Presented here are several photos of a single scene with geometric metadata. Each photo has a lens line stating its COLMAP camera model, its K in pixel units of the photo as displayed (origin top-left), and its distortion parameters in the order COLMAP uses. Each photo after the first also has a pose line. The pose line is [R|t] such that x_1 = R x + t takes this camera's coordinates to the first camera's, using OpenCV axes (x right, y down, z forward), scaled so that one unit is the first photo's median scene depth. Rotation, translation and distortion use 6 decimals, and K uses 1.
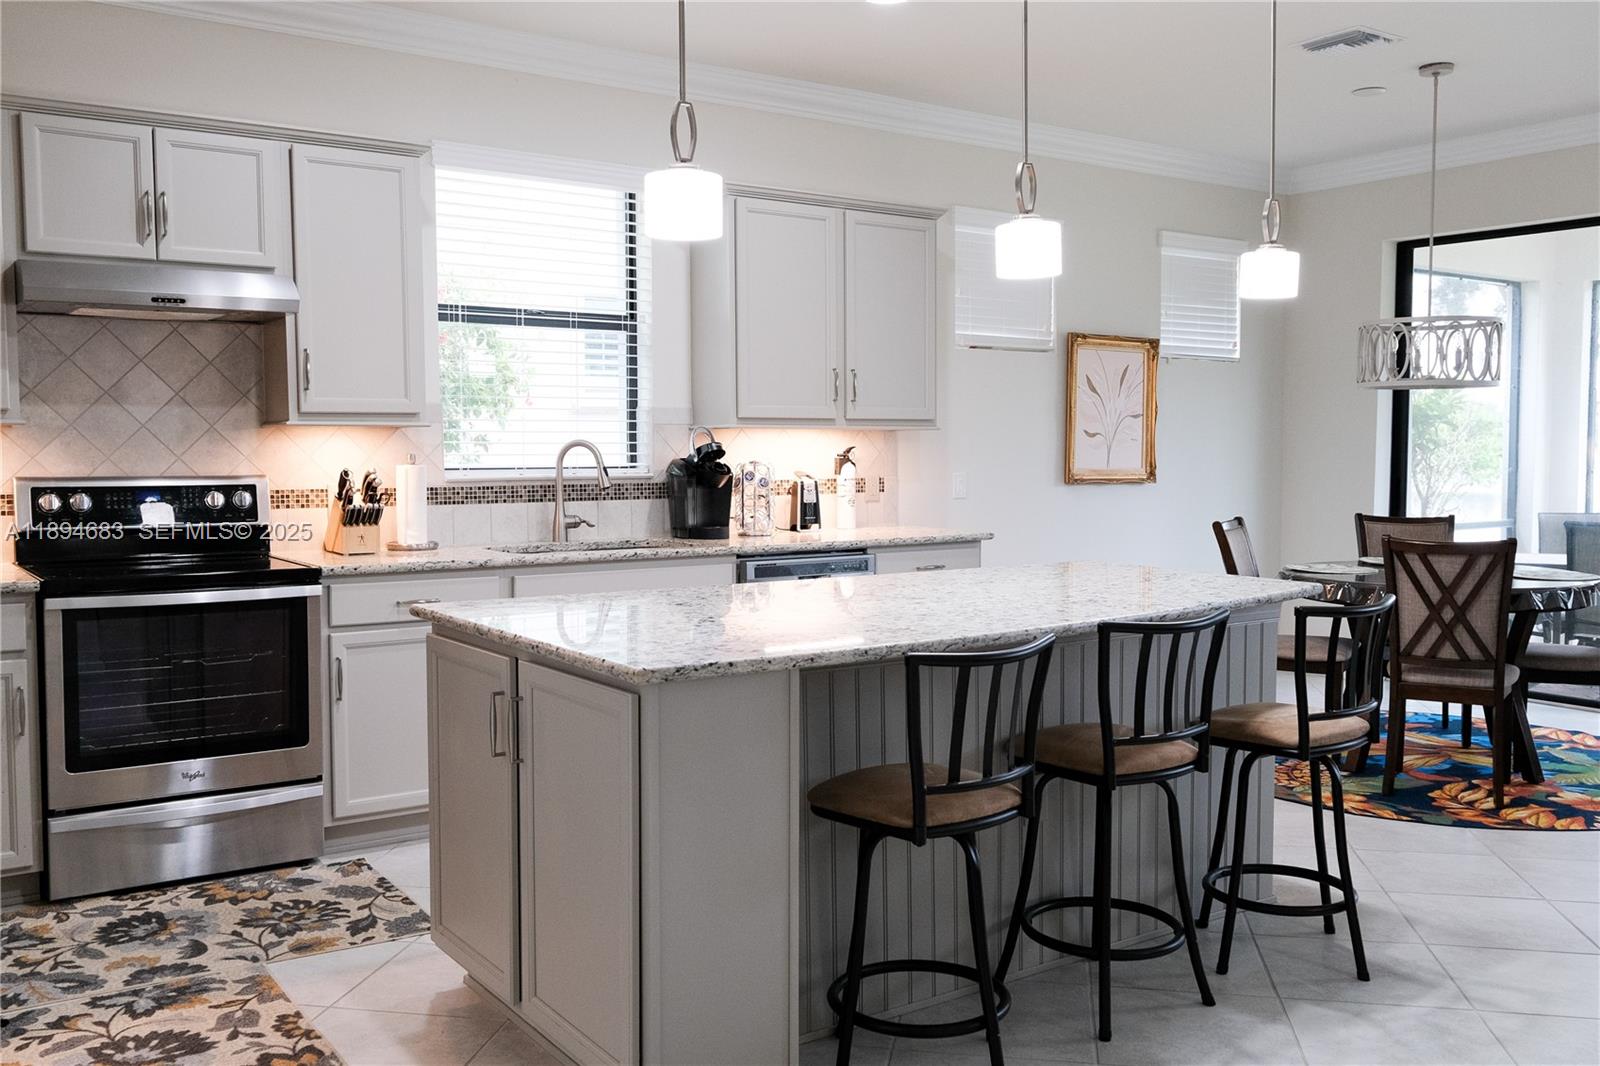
lens RADIAL K [[1400.9, 0, 800.0], [0, 1400.9, 533.0], [0, 0, 1]] dist [-0.005232, 0.000545]
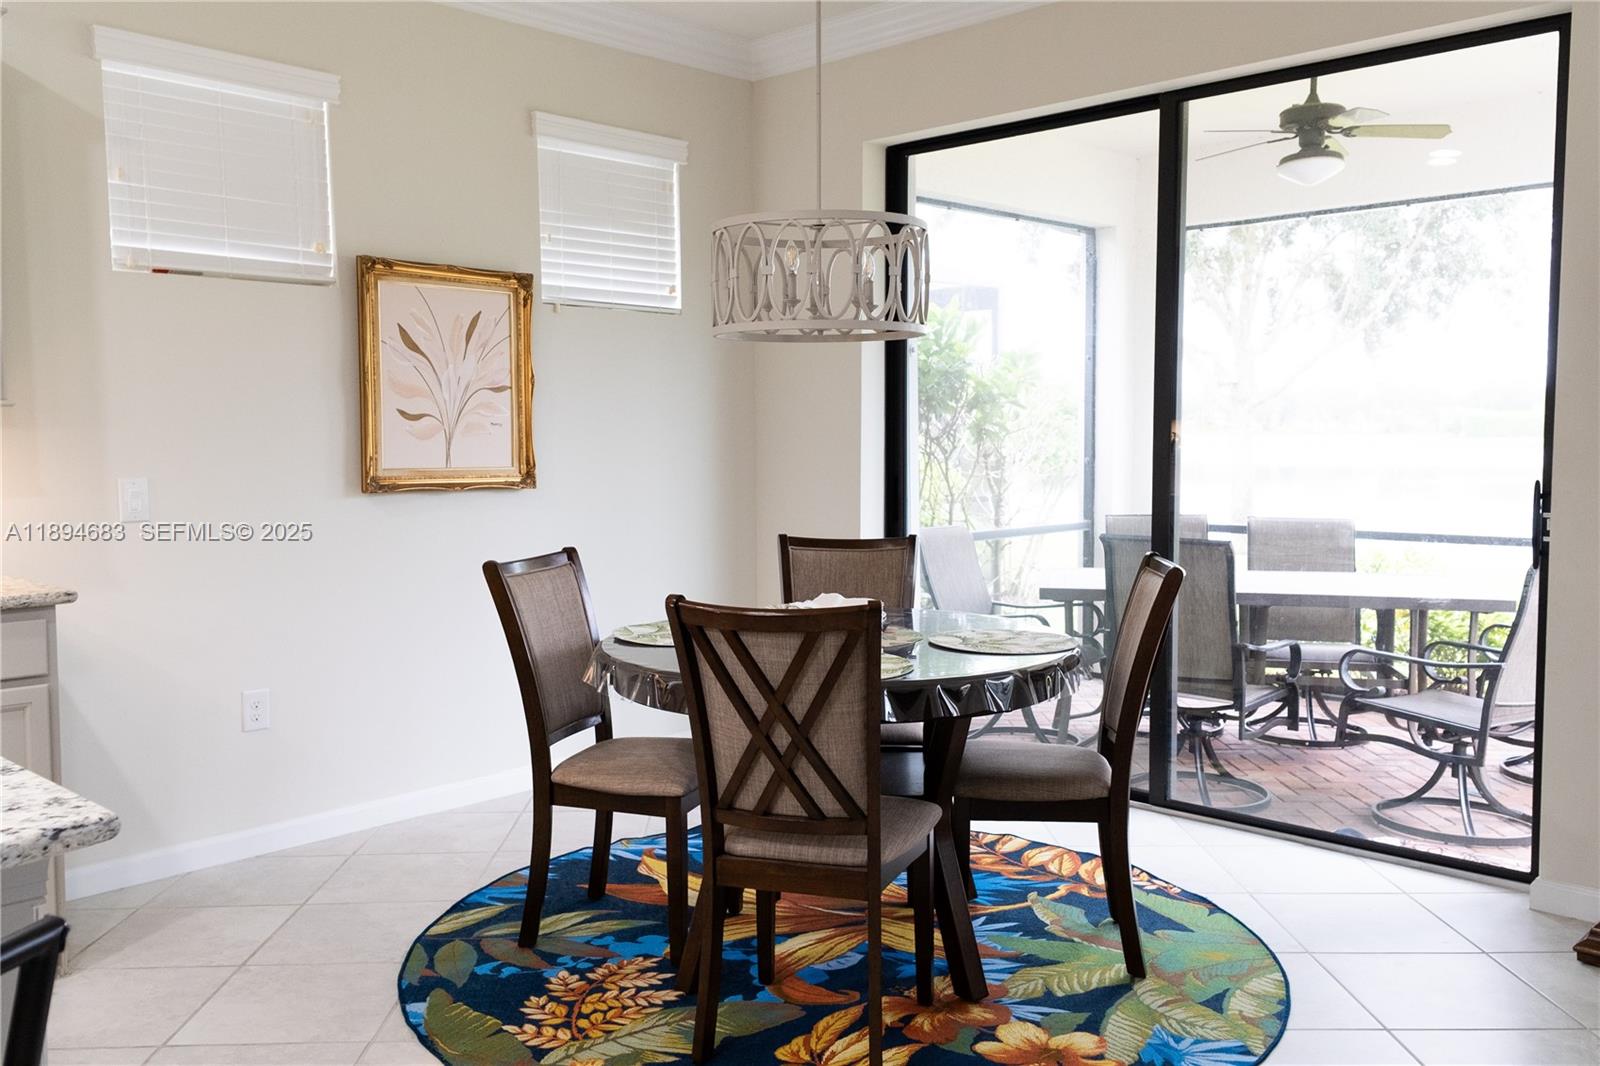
lens RADIAL K [[1387.6, 0, 800.0], [0, 1387.6, 533.0], [0, 0, 1]] dist [0.121229, -0.155818]
pose [[0.980631, -0.019510, 0.194889, 0.306453], [0.017613, 0.999779, 0.011462, -0.024220], [-0.195069, -0.007808, 0.980758, 0.387944]]
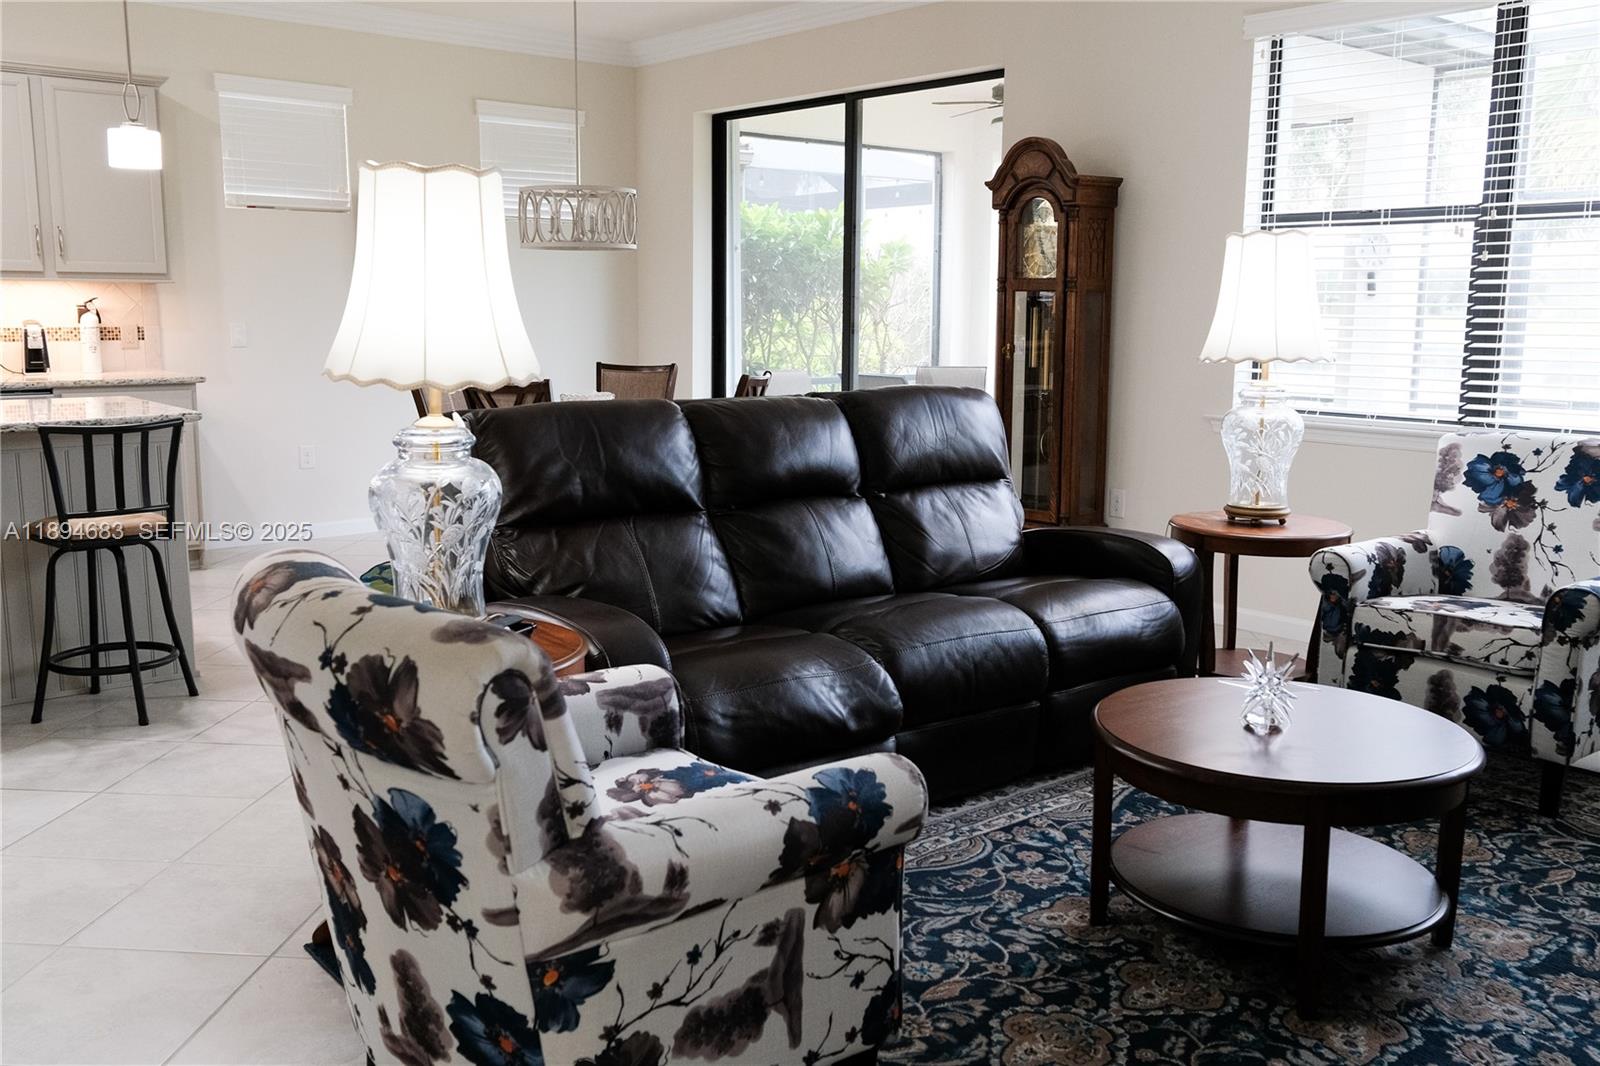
lens RADIAL K [[1410.7, 0, 800.0], [0, 1410.7, 533.0], [0, 0, 1]] dist [-0.003166, 0.005909]
pose [[0.995258, -0.007198, 0.097004, 0.493002], [-0.002395, 0.995143, 0.098416, 0.011976], [-0.097241, -0.098181, 0.990406, -0.168761]]
